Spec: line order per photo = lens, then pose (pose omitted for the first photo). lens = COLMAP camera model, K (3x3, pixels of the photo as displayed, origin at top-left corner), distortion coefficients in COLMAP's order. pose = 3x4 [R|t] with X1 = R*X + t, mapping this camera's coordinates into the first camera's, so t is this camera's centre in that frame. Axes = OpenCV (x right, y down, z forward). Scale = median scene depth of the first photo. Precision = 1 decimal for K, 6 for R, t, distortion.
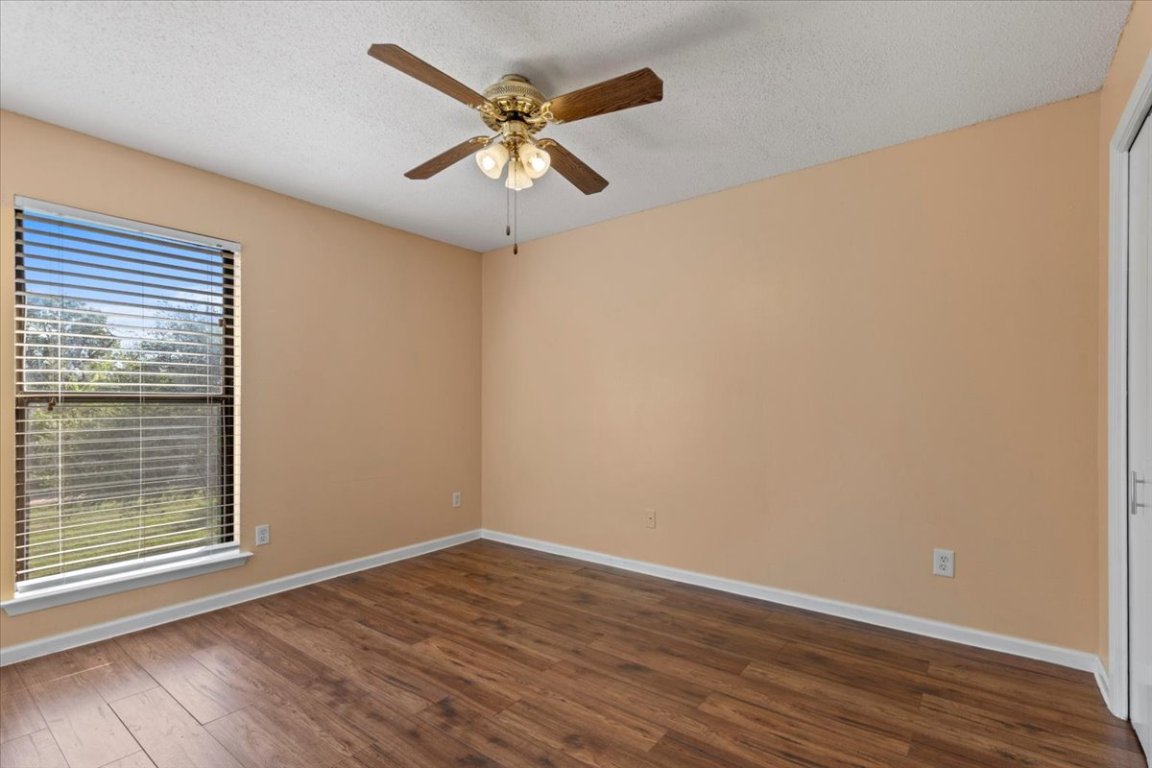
lens RADIAL K [[527.6, 0, 595.3], [0, 527.6, 405.4], [0, 0, 1]] dist [0.003443, -0.000442]
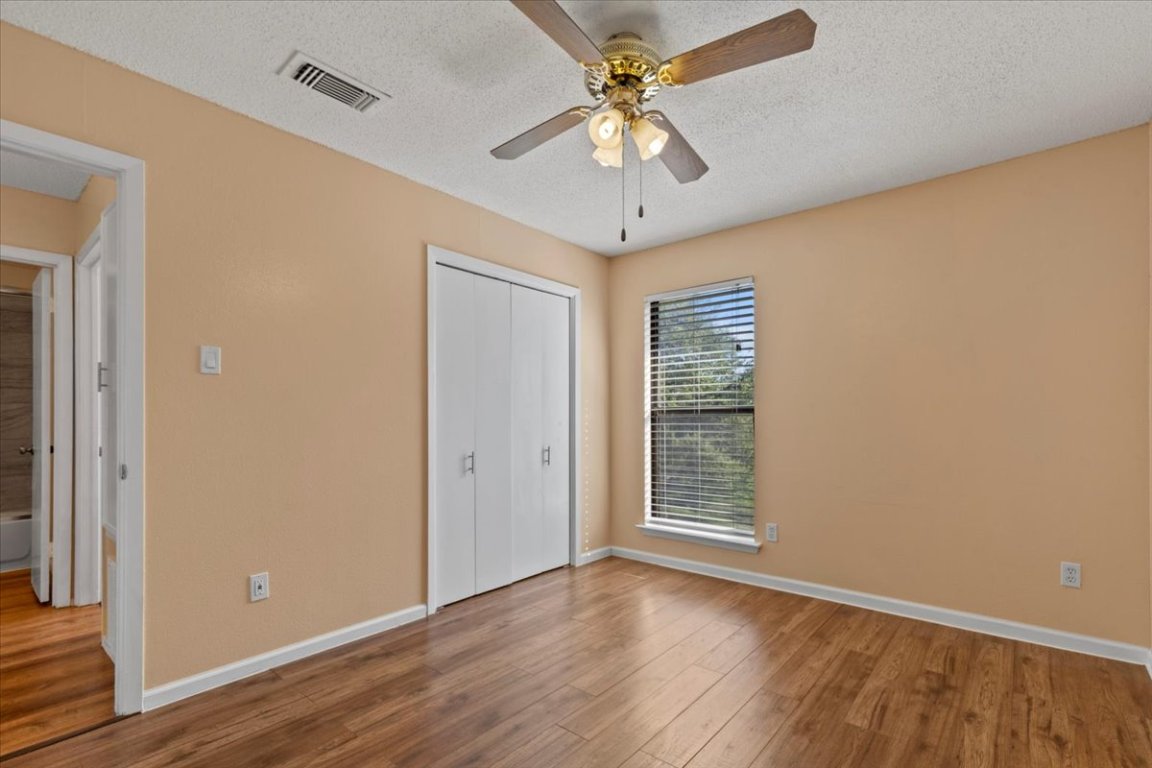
lens RADIAL K [[527.6, 0, 595.1], [0, 527.6, 414.4], [0, 0, 1]] dist [0.003443, -0.000442]
pose [[-0.052442, -0.005178, -0.998611, 0.477266], [-0.000219, 0.999987, -0.005174, 0.004204], [0.998624, -0.000052, -0.052443, 0.668886]]
